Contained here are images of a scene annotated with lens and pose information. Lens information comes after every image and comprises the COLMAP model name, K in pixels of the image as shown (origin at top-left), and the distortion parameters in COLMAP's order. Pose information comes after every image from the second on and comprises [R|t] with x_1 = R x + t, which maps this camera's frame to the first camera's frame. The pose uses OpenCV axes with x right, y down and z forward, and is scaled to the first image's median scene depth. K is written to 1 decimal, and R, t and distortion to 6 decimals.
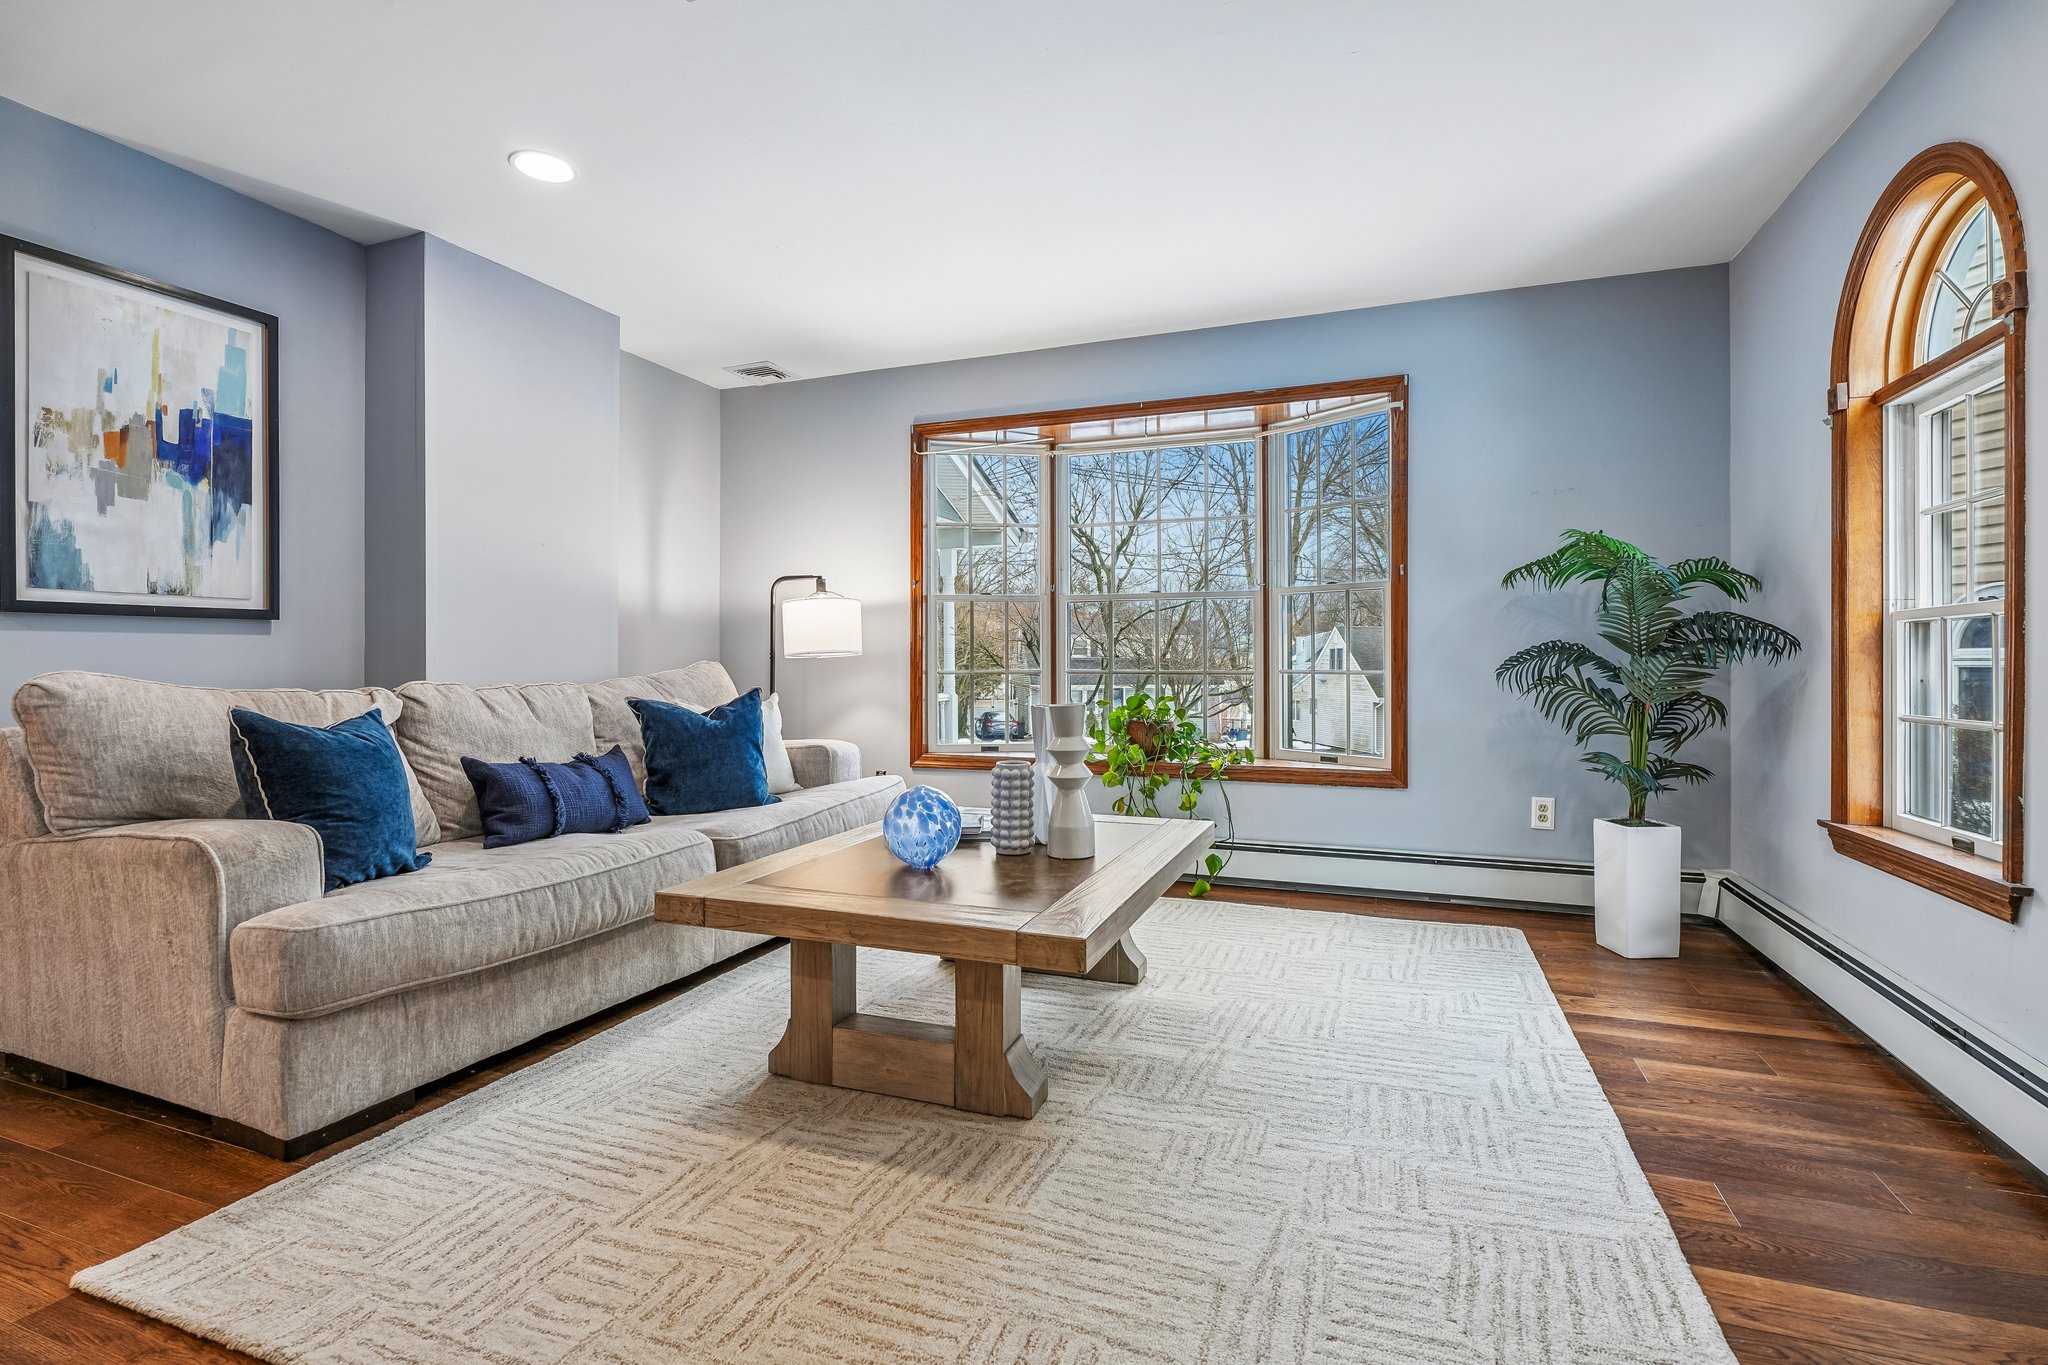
lens RADIAL K [[956.1, 0, 1022.7], [0, 956.1, 664.6], [0, 0, 1]] dist [-0.003919, -0.000302]
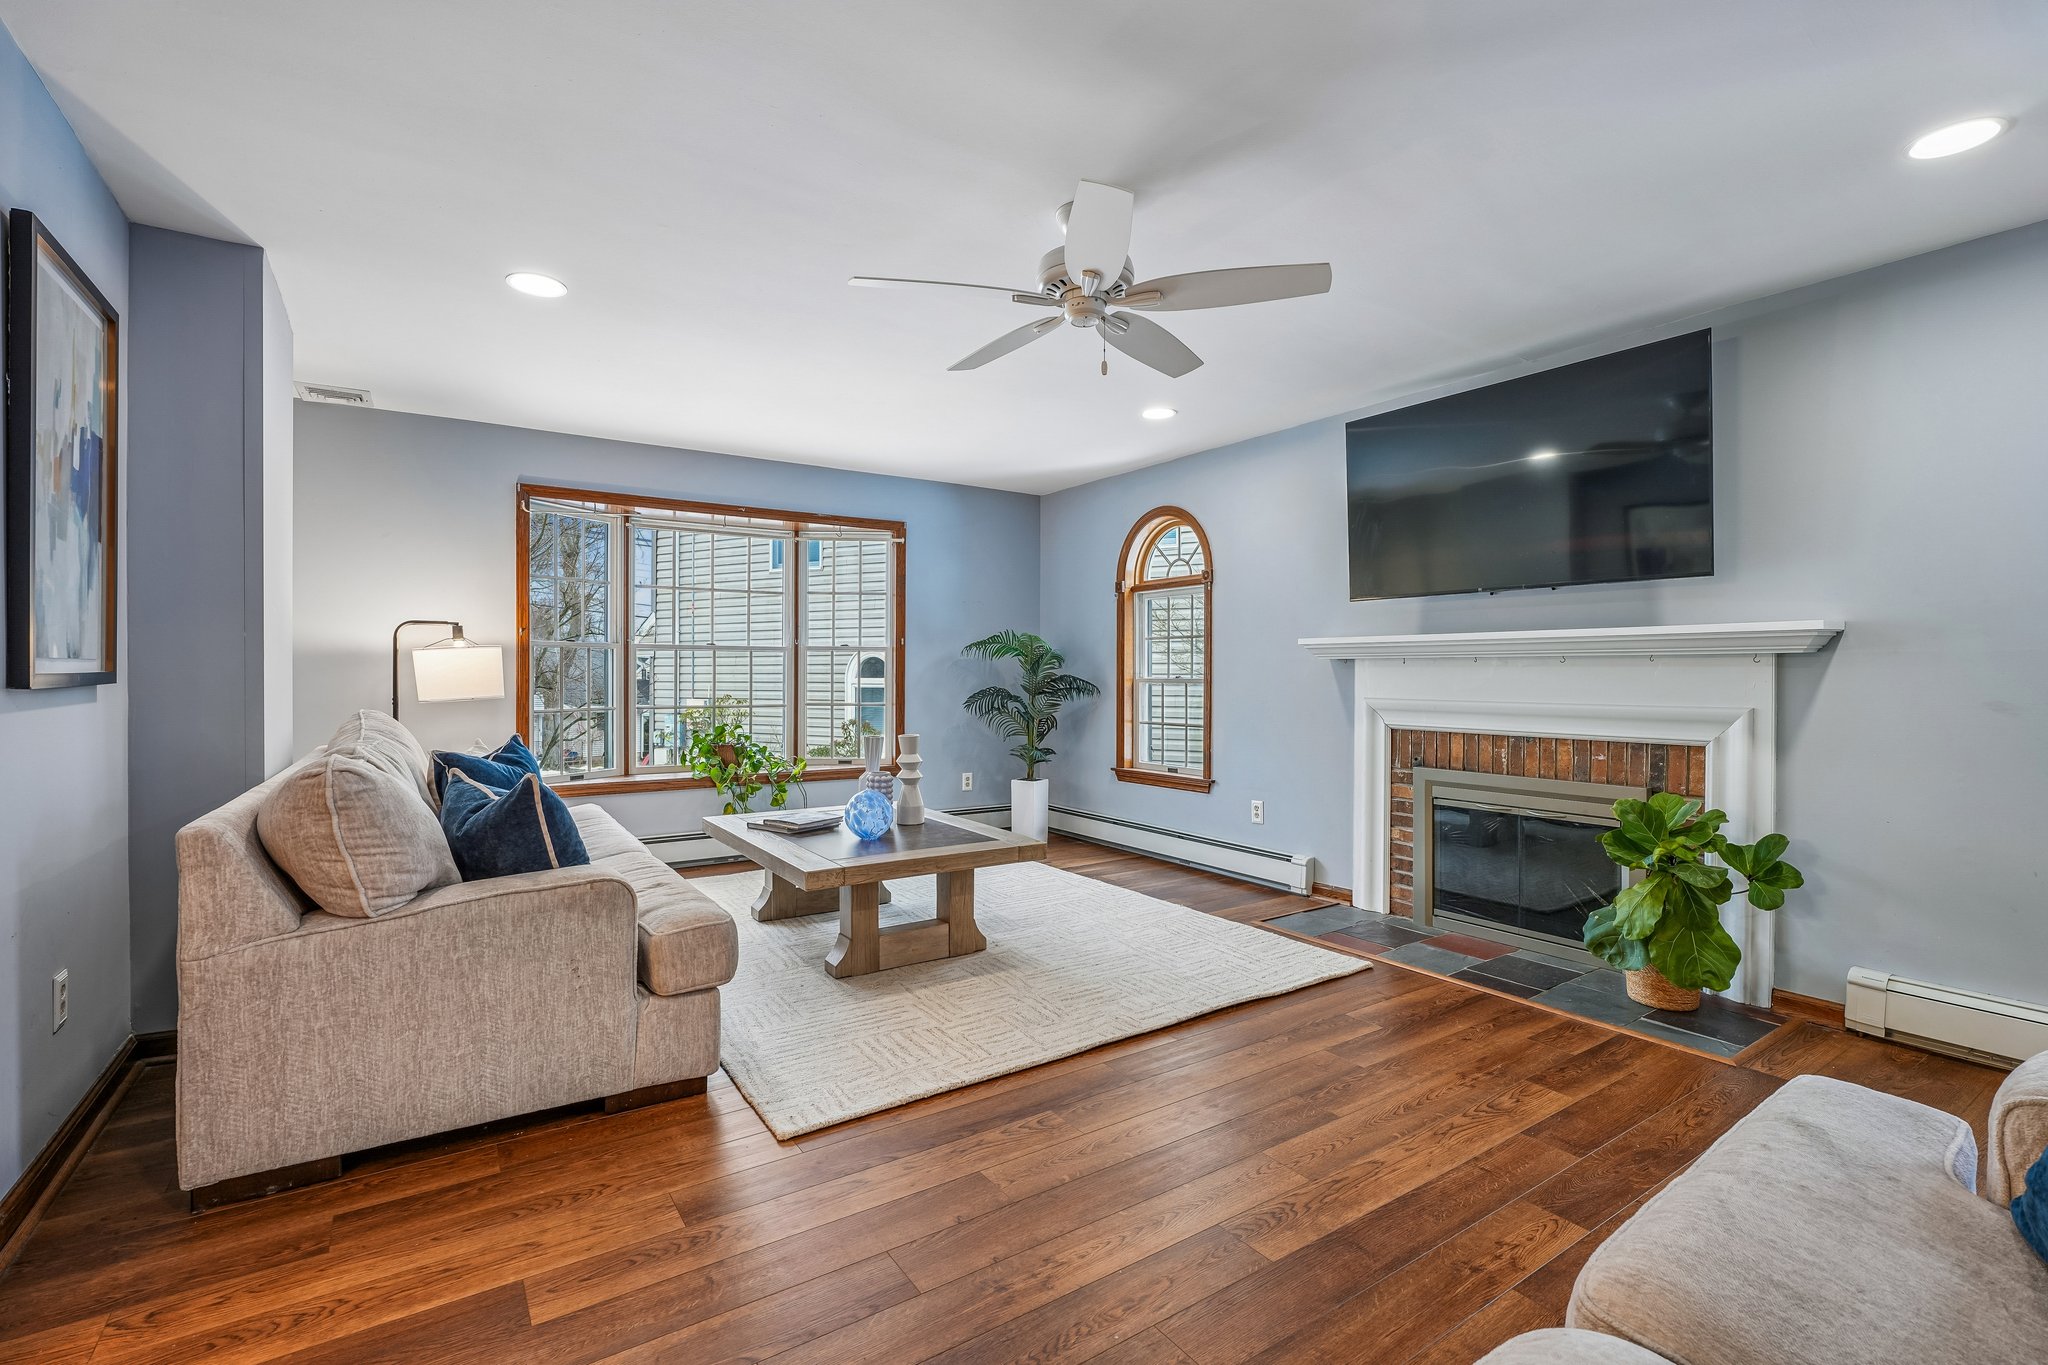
lens RADIAL K [[917.0, 0, 1024.5], [0, 917.0, 683.1], [0, 0, 1]] dist [-0.006217, 0.001147]
pose [[0.574972, -0.006365, 0.818148, -1.005465], [-0.002123, 0.999955, 0.009272, -0.057209], [-0.818170, -0.007068, 0.574932, -0.092420]]
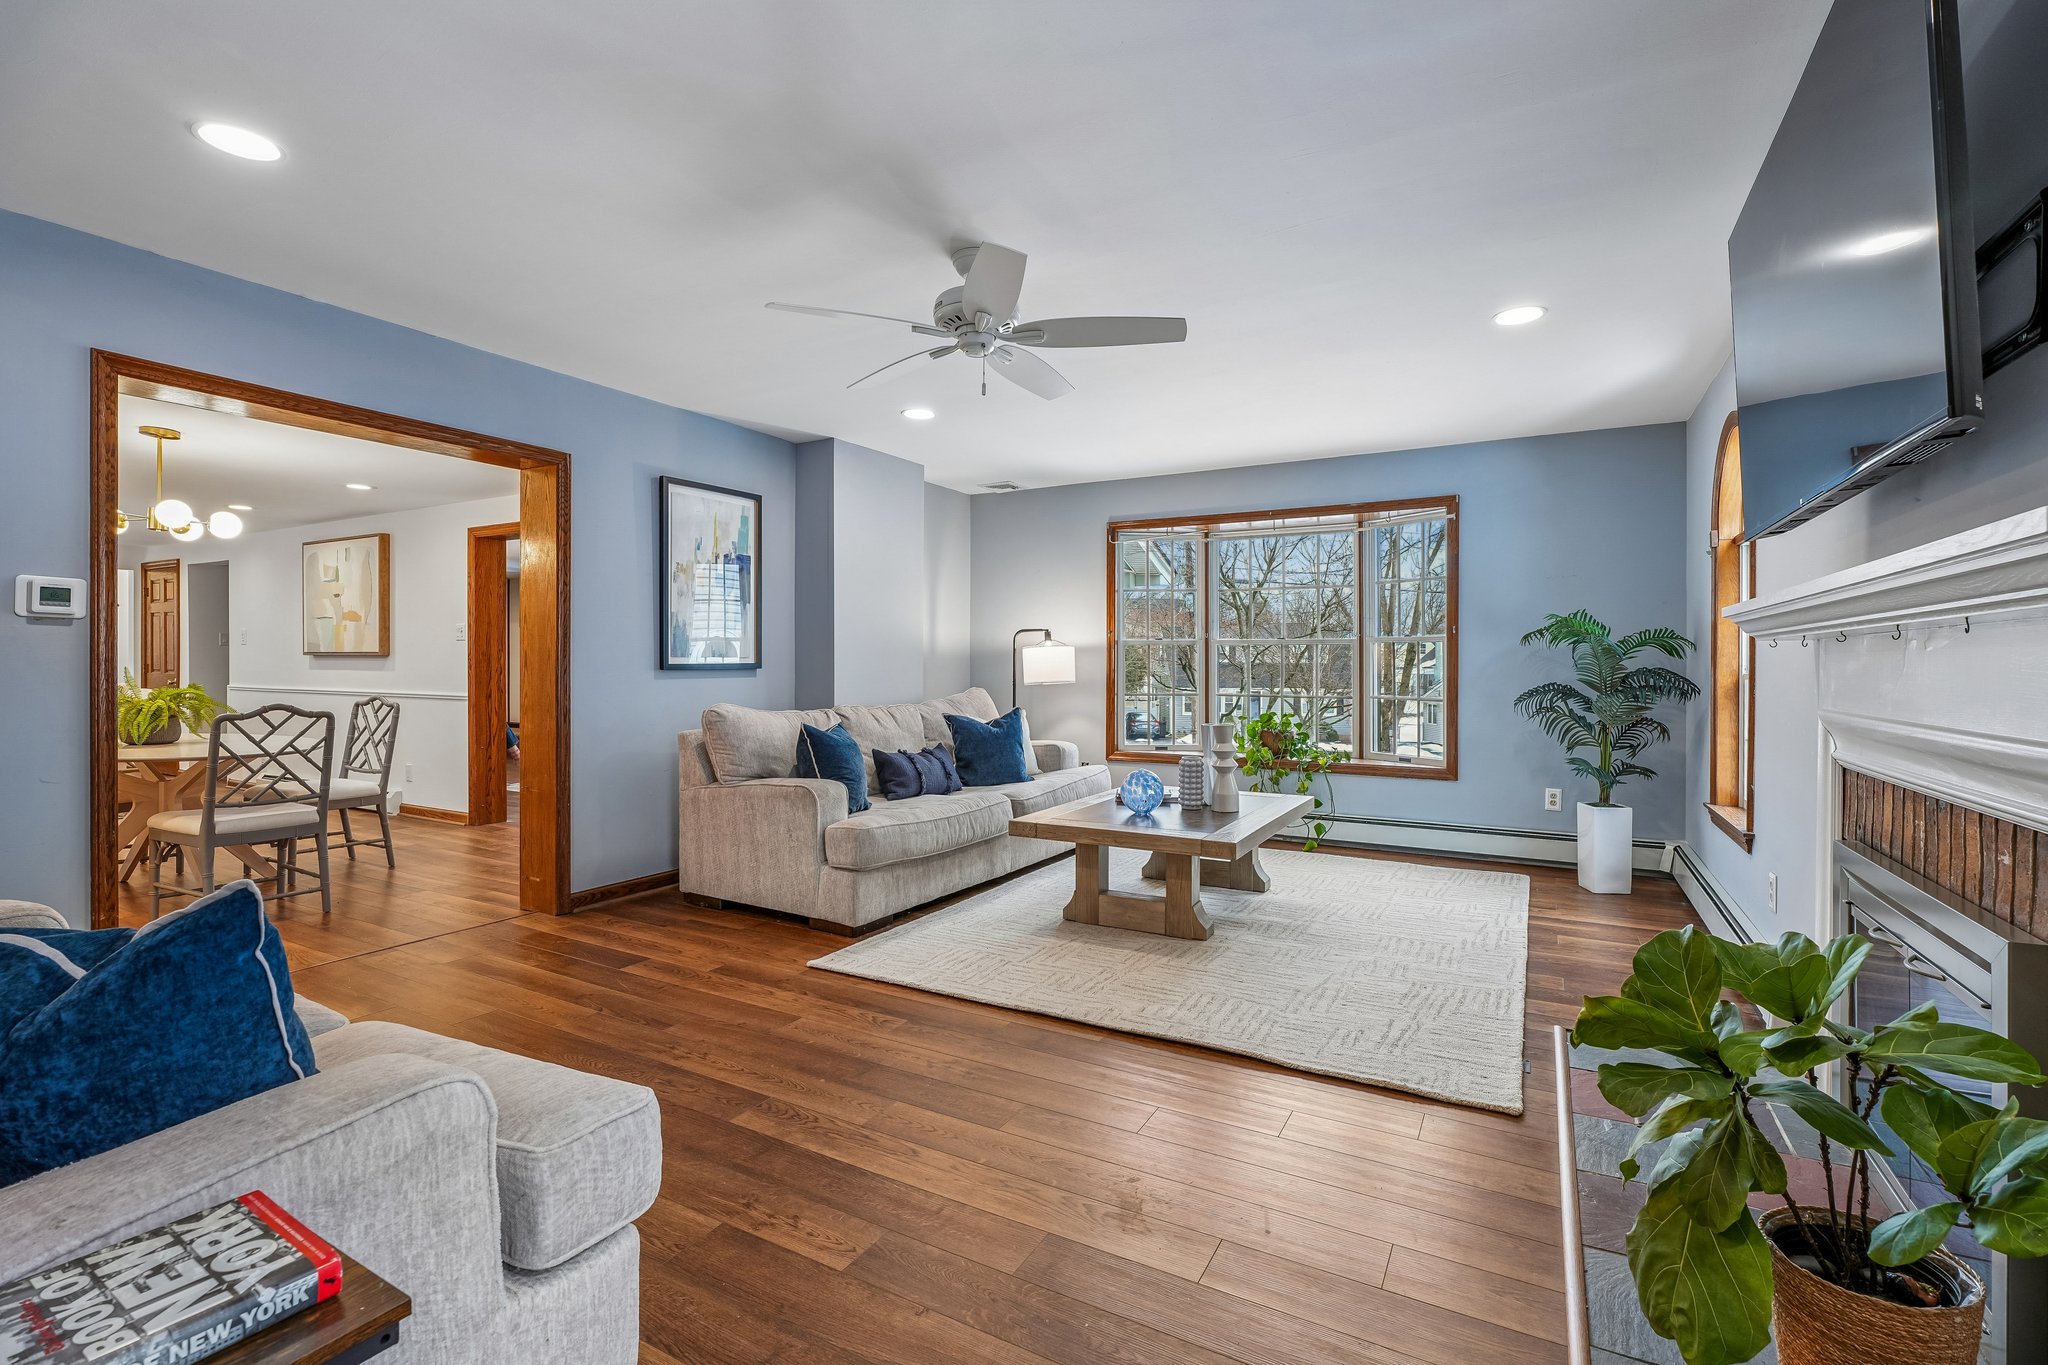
lens RADIAL K [[917.0, 0, 1030.2], [0, 917.0, 664.7], [0, 0, 1]] dist [-0.006217, 0.001147]
pose [[0.989936, 0.003724, -0.141469, -0.057388], [-0.003783, 0.999993, -0.000148, -0.057571], [0.141467, 0.000682, 0.989943, -0.614674]]
